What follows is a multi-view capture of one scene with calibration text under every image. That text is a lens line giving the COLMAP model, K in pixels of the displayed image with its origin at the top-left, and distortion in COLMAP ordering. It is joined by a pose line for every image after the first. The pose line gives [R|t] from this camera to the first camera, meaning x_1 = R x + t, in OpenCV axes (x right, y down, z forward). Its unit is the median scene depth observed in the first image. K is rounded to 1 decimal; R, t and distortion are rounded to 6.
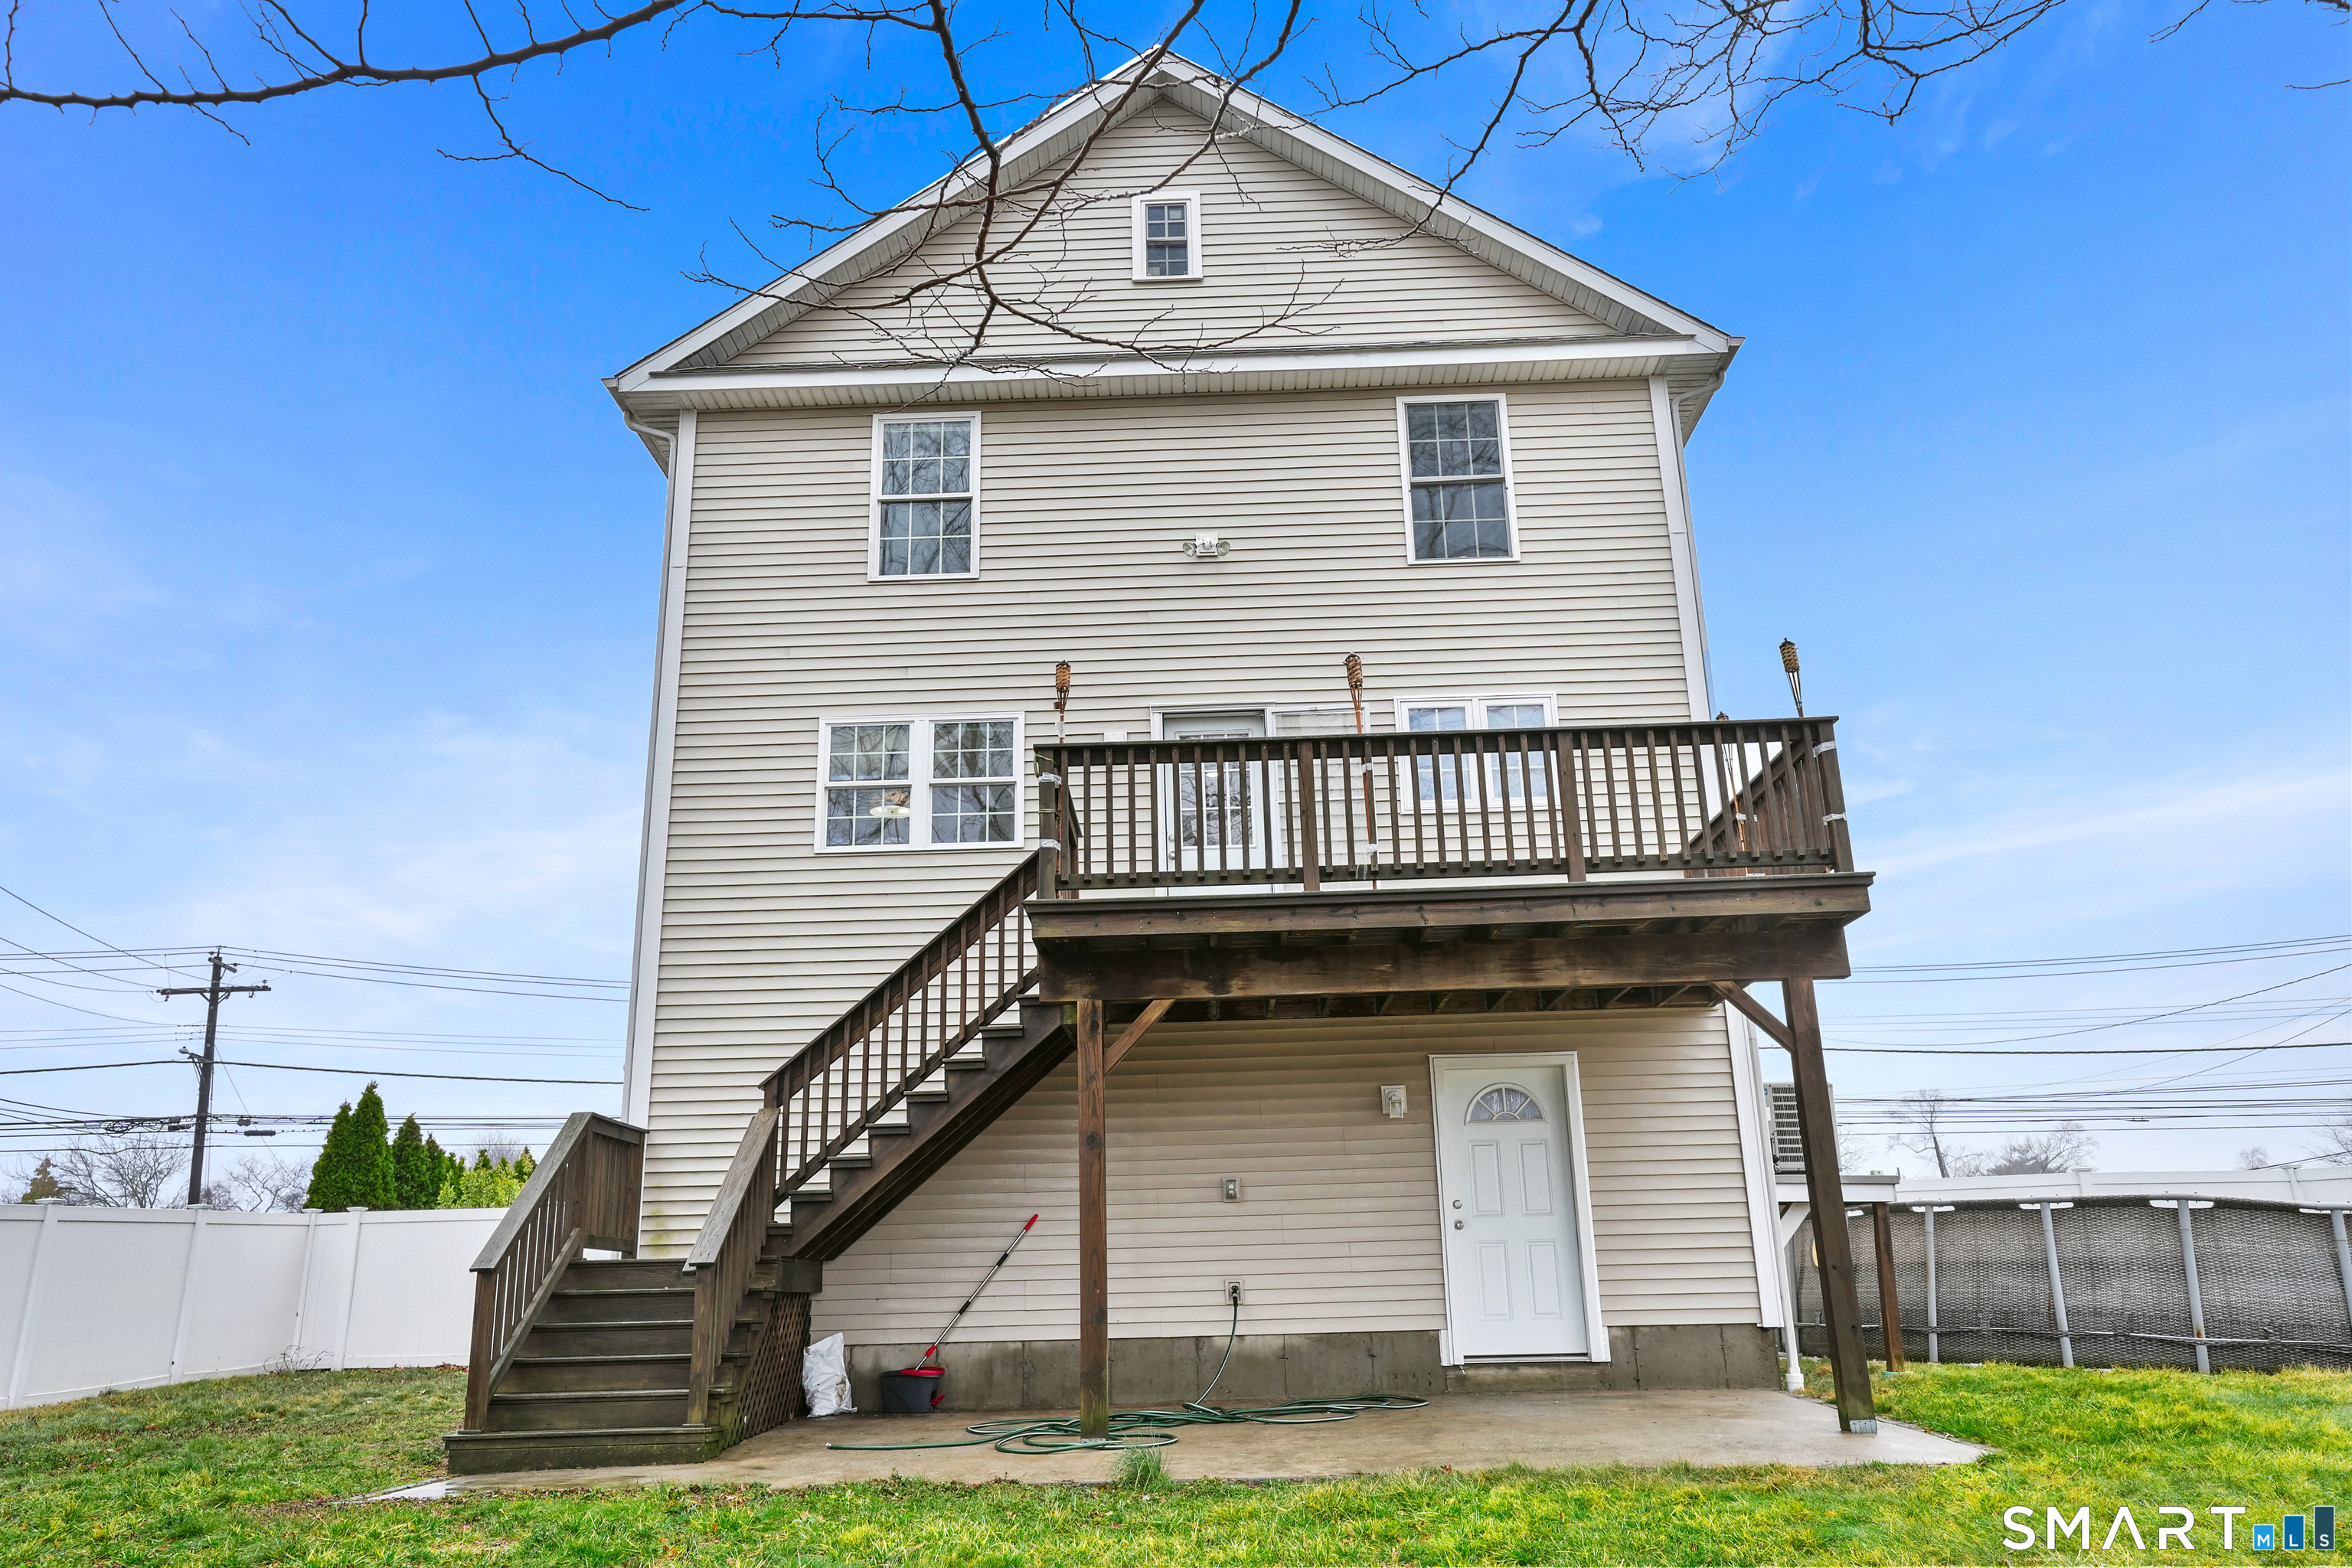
lens RADIAL K [[1676.2, 0, 1176.0], [0, 1676.2, 784.0], [0, 0, 1]] dist [0.006745, 0.034585]
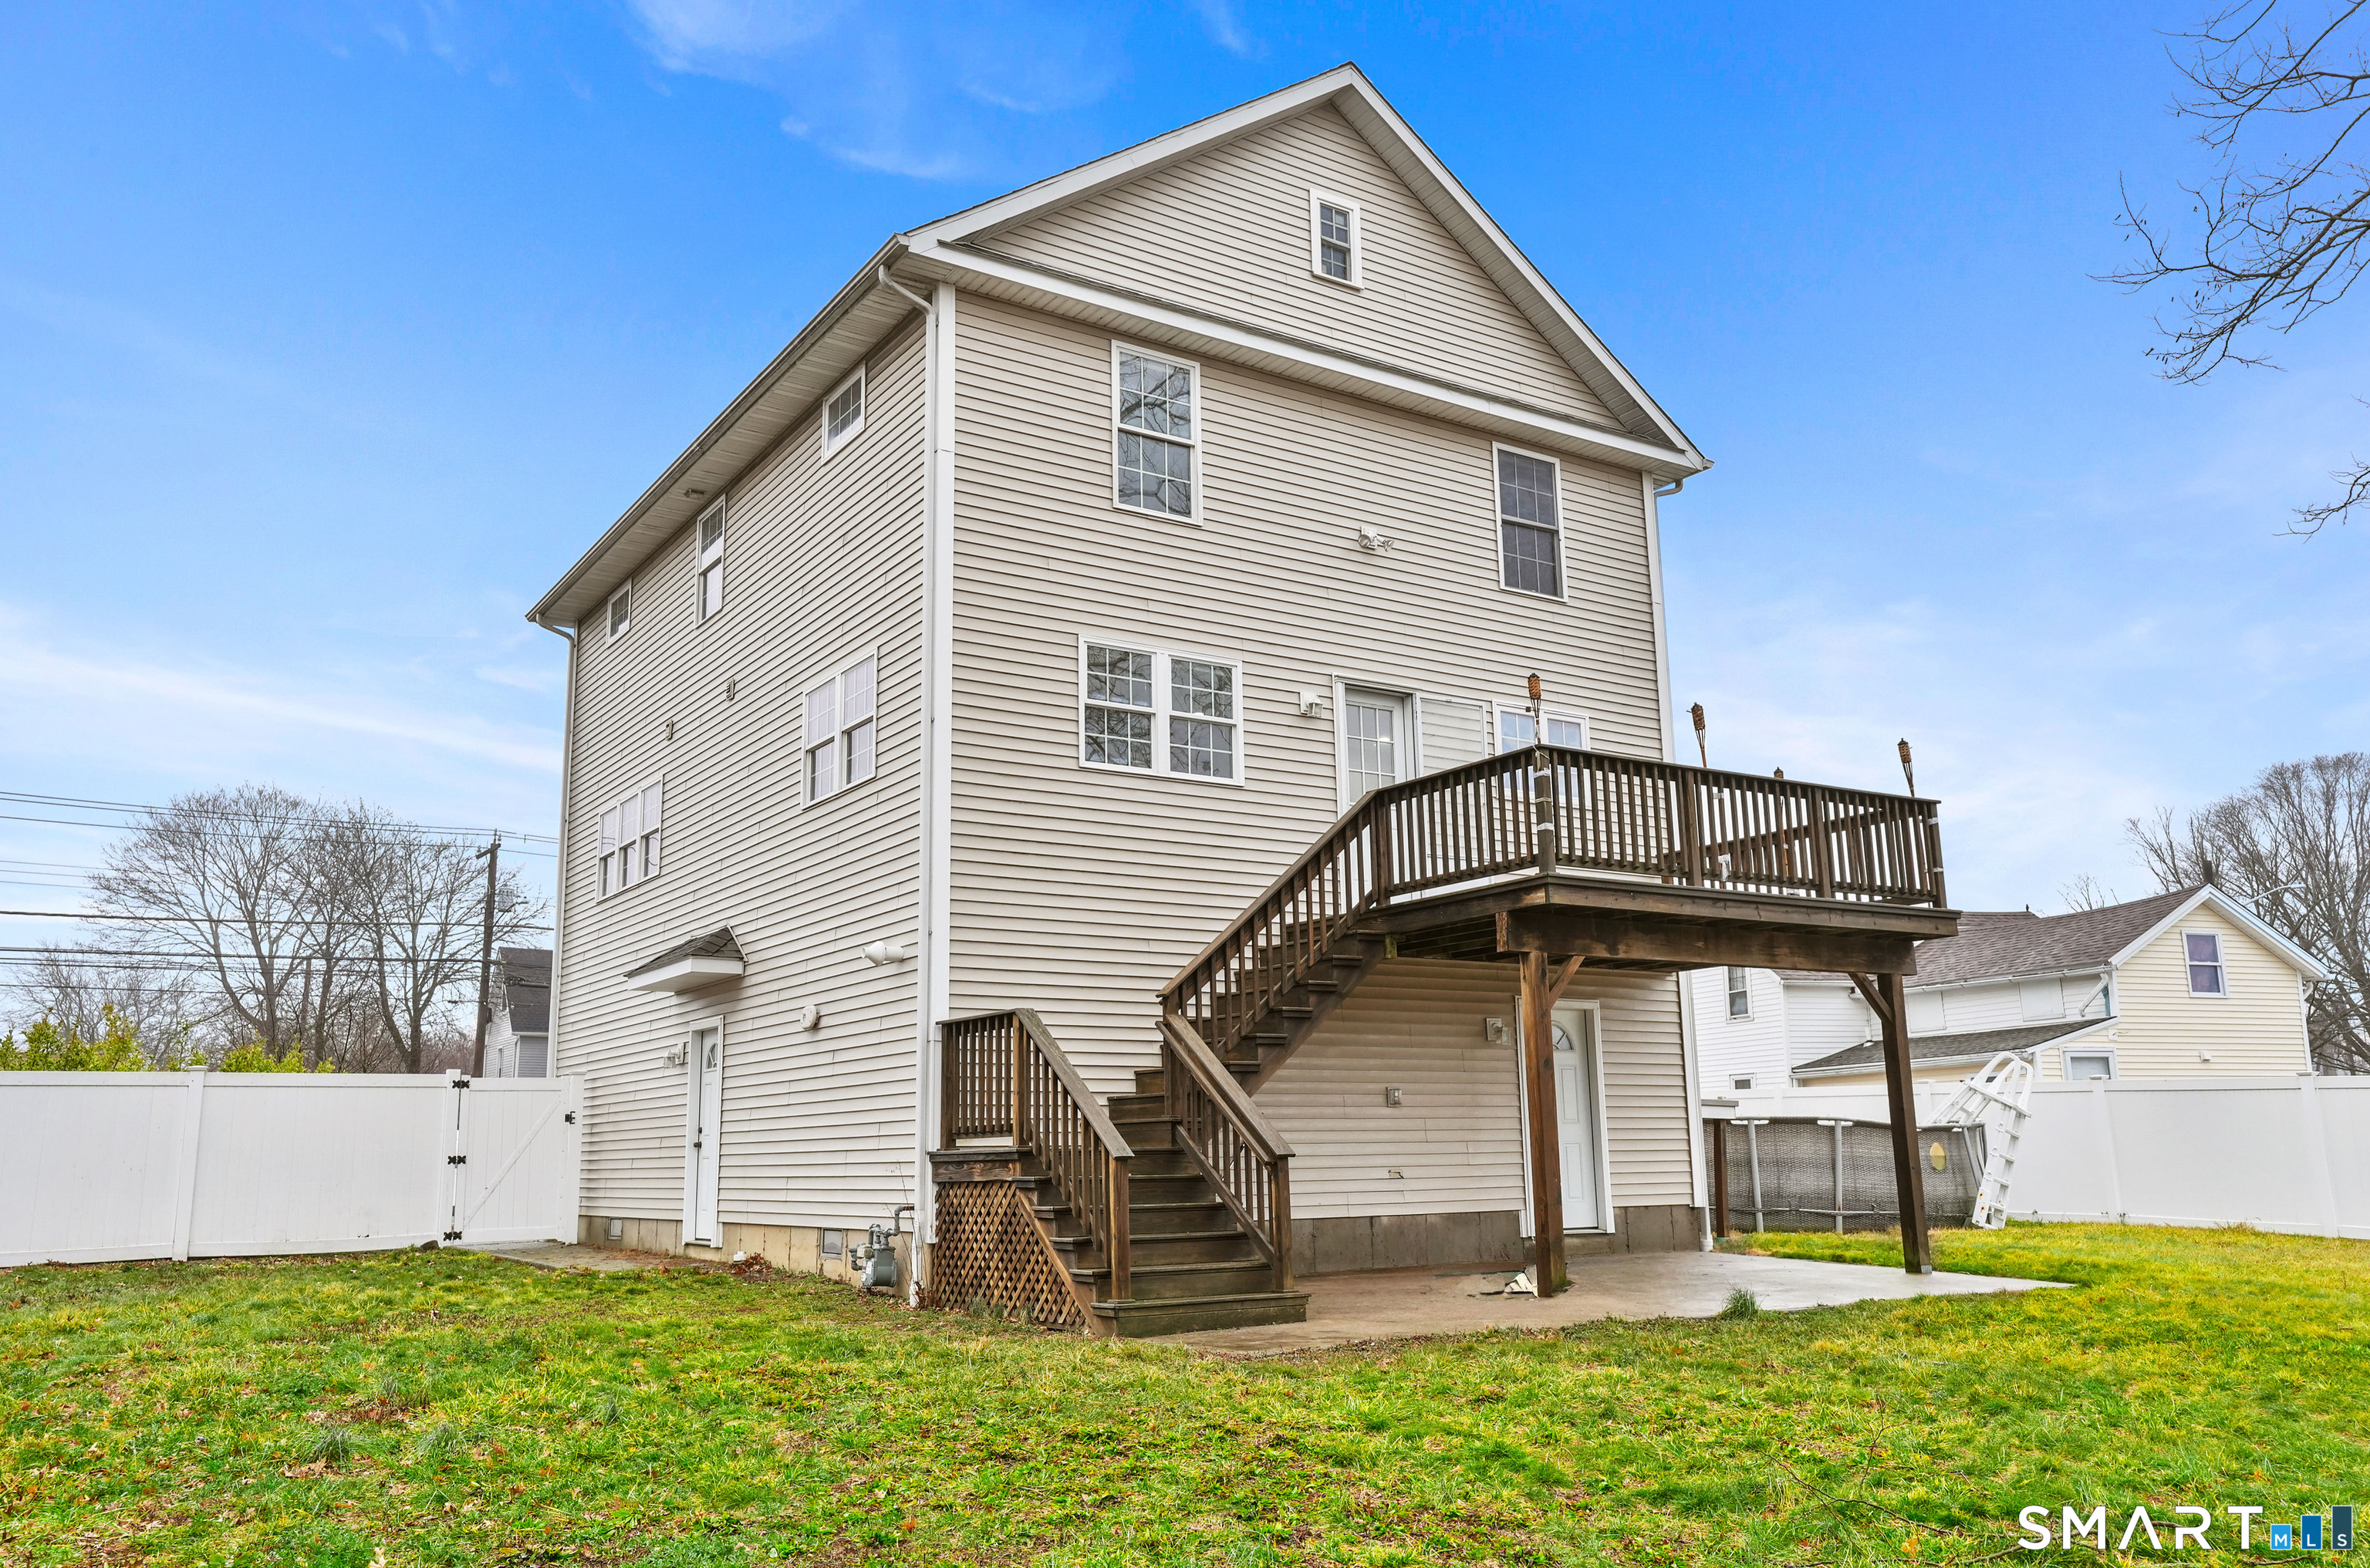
lens RADIAL K [[1806.7, 0, 1185.0], [0, 1806.7, 784.0], [0, 0, 1]] dist [0.032422, 0.000610]
pose [[0.823386, 0.125350, 0.553464, -0.791365], [-0.168955, 0.985220, 0.028219, 0.009270], [-0.541746, -0.116746, 0.832395, 0.026905]]
